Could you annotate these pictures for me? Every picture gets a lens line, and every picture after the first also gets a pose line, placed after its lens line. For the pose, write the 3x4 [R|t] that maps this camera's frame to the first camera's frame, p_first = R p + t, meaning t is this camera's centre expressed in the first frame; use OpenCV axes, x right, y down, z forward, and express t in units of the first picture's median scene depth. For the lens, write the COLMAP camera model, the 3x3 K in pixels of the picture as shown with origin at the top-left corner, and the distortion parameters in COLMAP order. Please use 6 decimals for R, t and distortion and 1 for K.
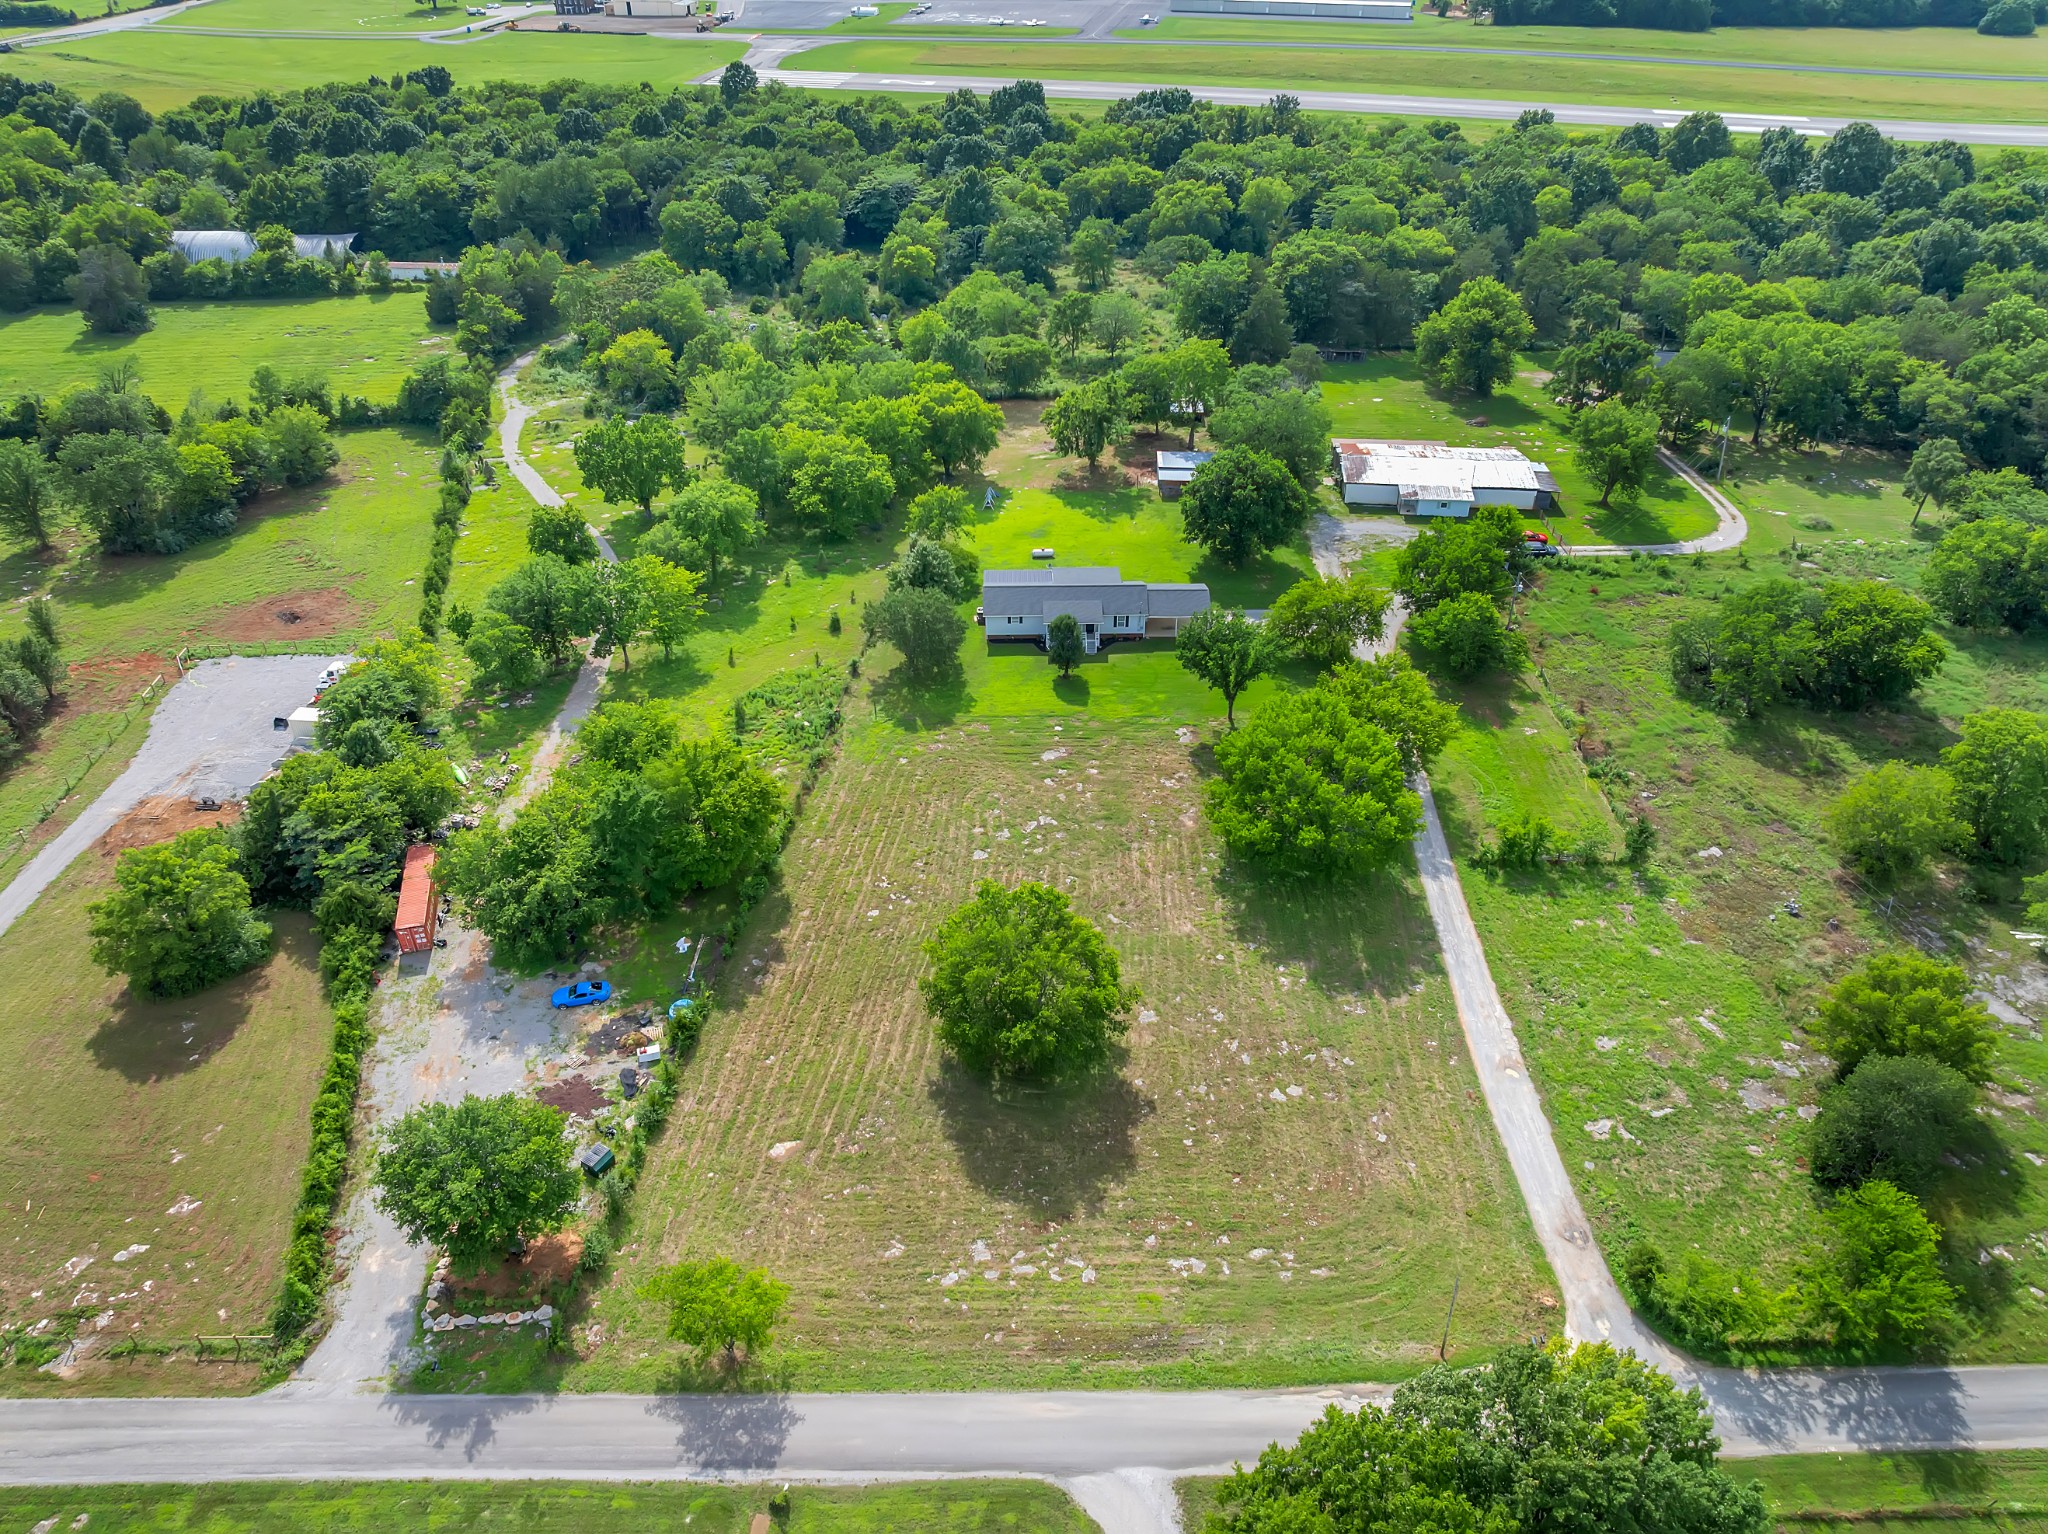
lens RADIAL K [[1440.6, 0, 1030.2], [0, 1440.6, 756.1], [0, 0, 1]] dist [-0.041220, 0.008803]
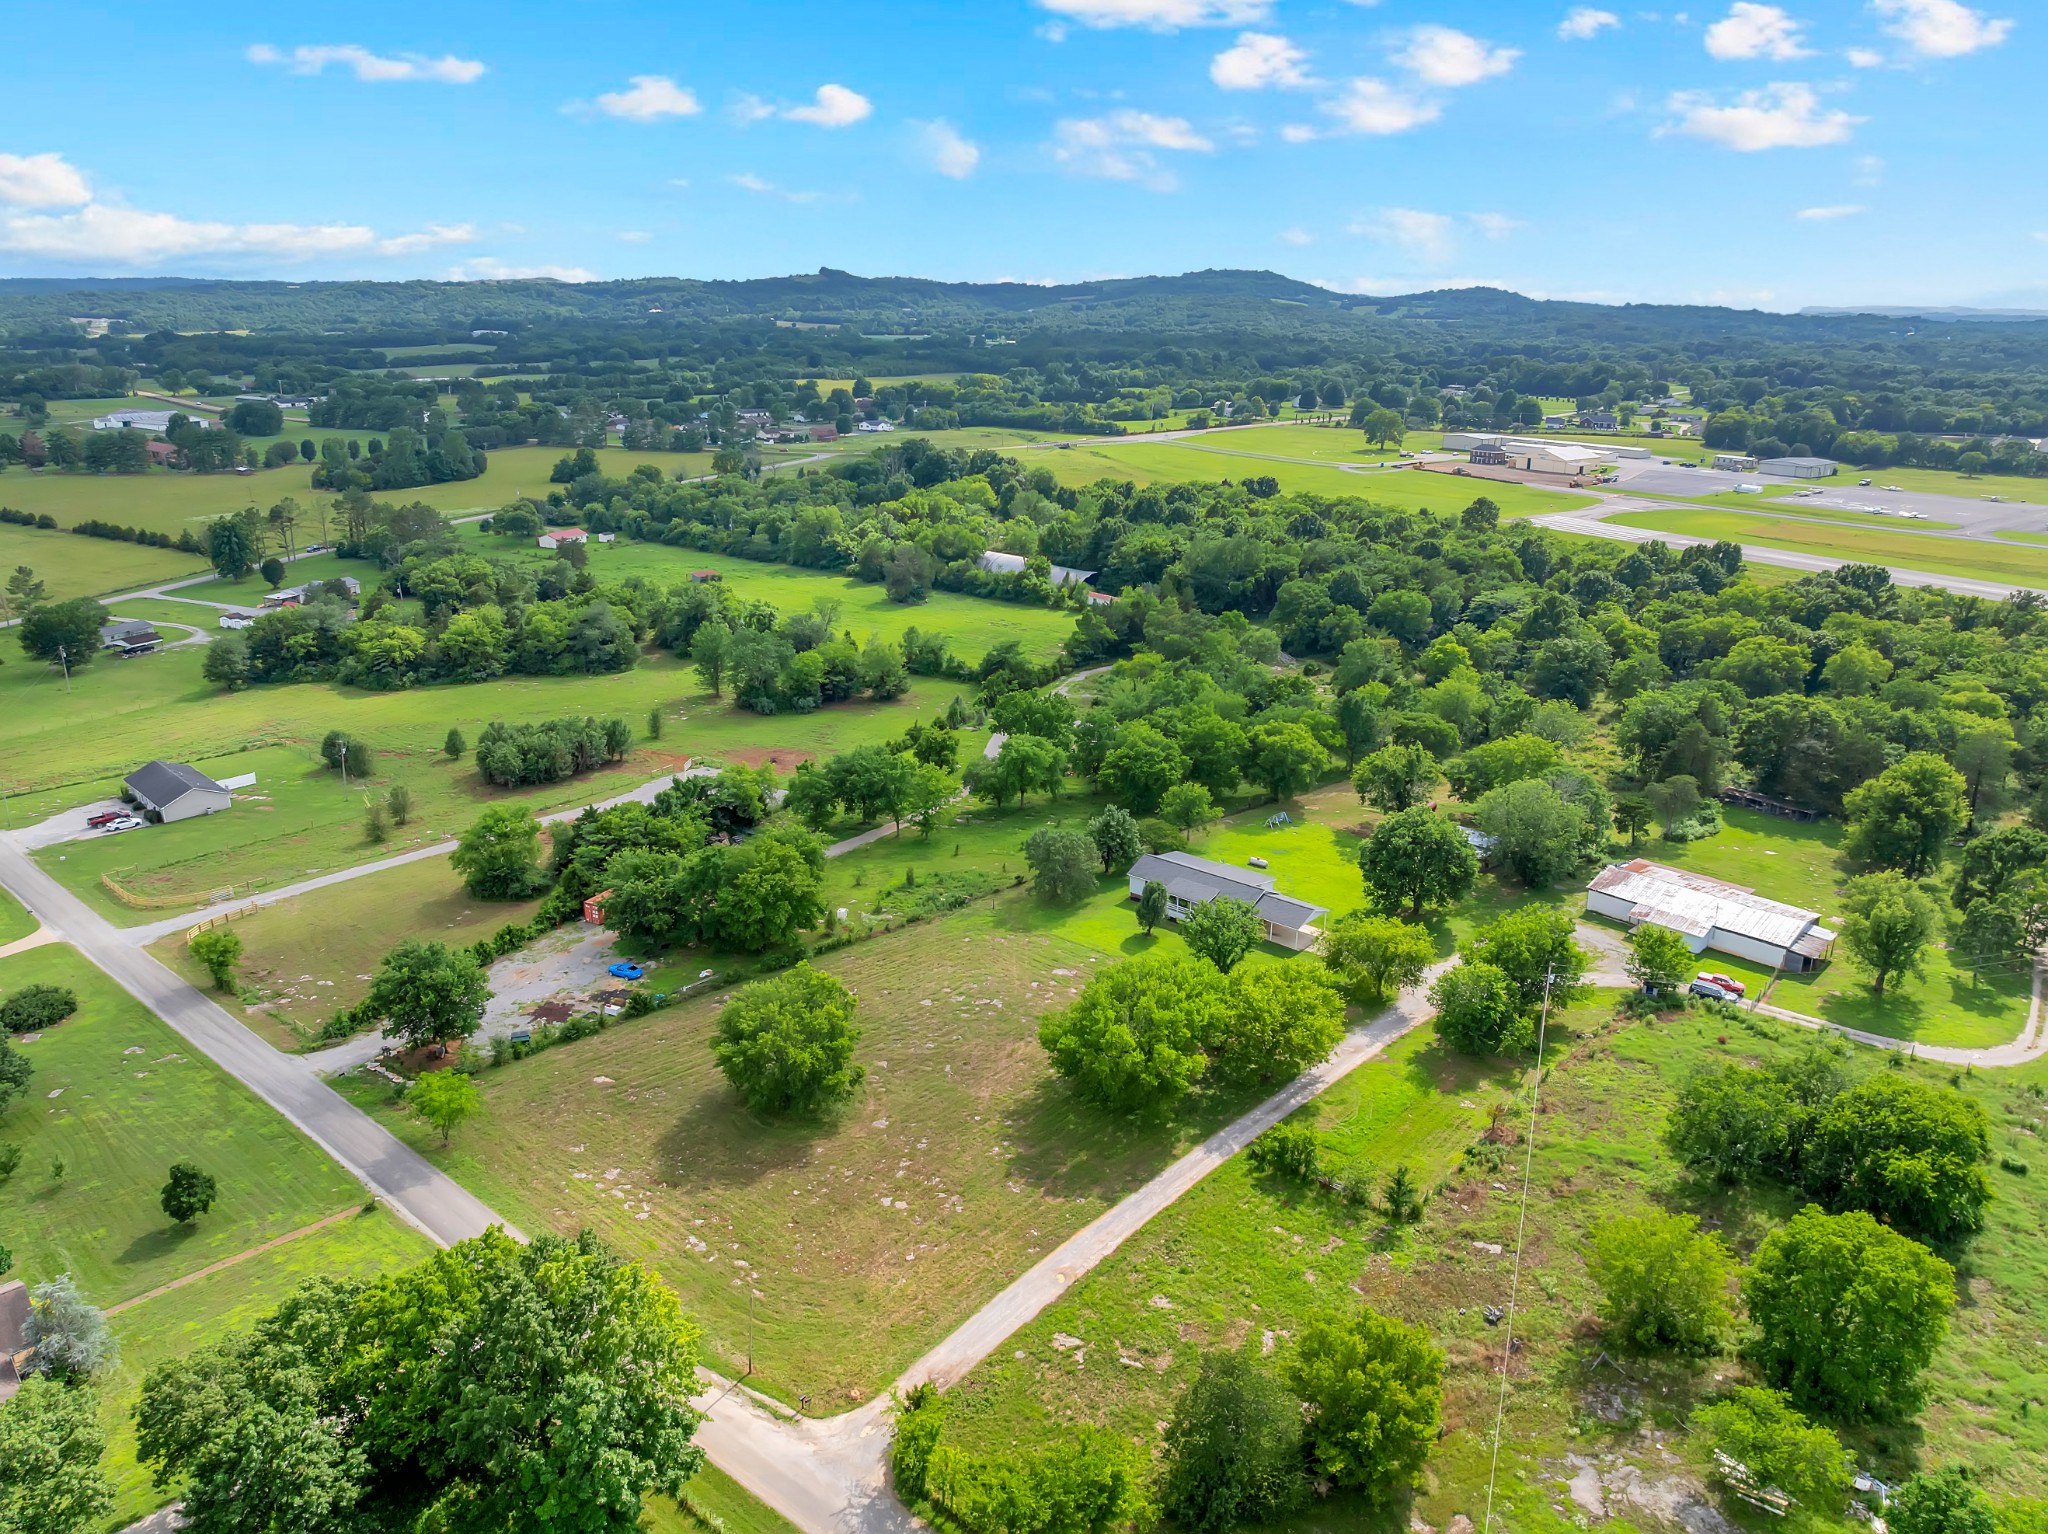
lens RADIAL K [[1439.8, 0, 1024.4], [0, 1439.8, 738.7], [0, 0, 1]] dist [0.000373, -0.072315]
pose [[0.754749, 0.201477, -0.624308, 0.674987], [-0.380061, 0.909980, -0.165801, 0.031862], [0.534703, 0.362413, 0.763380, 0.014146]]
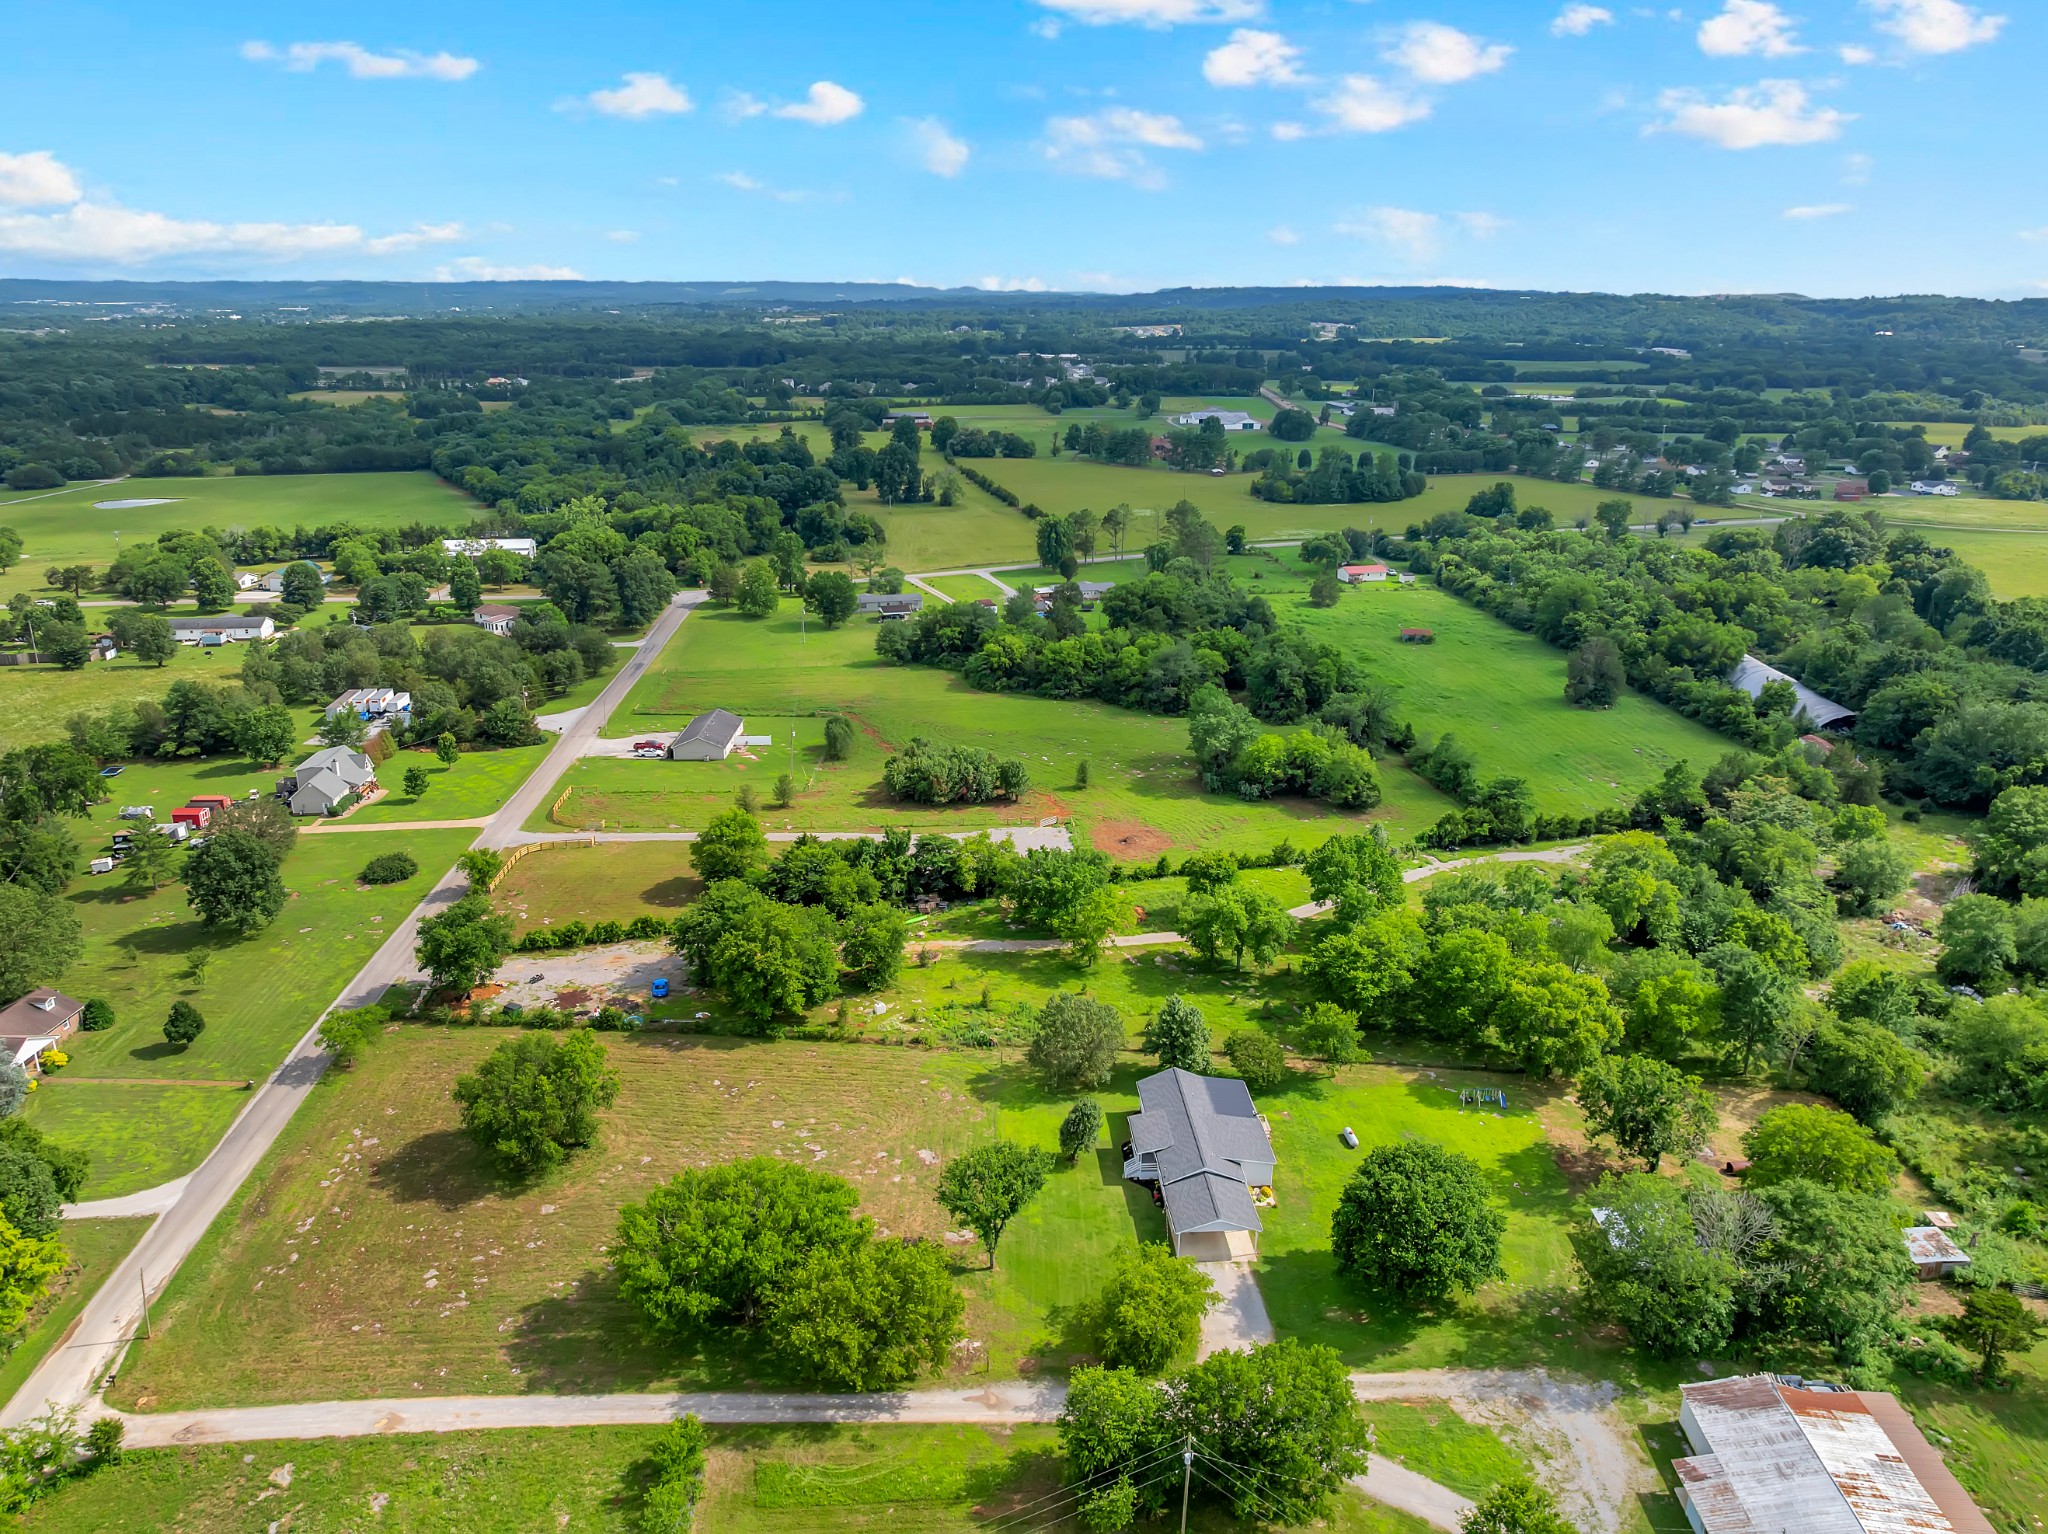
lens RADIAL K [[1440.6, 0, 1030.2], [0, 1440.6, 756.1], [0, 0, 1]] dist [-0.041220, 0.008803]
pose [[0.050825, 0.308727, -0.949792, 0.874331], [-0.573182, 0.787817, 0.225405, -0.482299], [0.817851, 0.532947, 0.216998, 0.675011]]
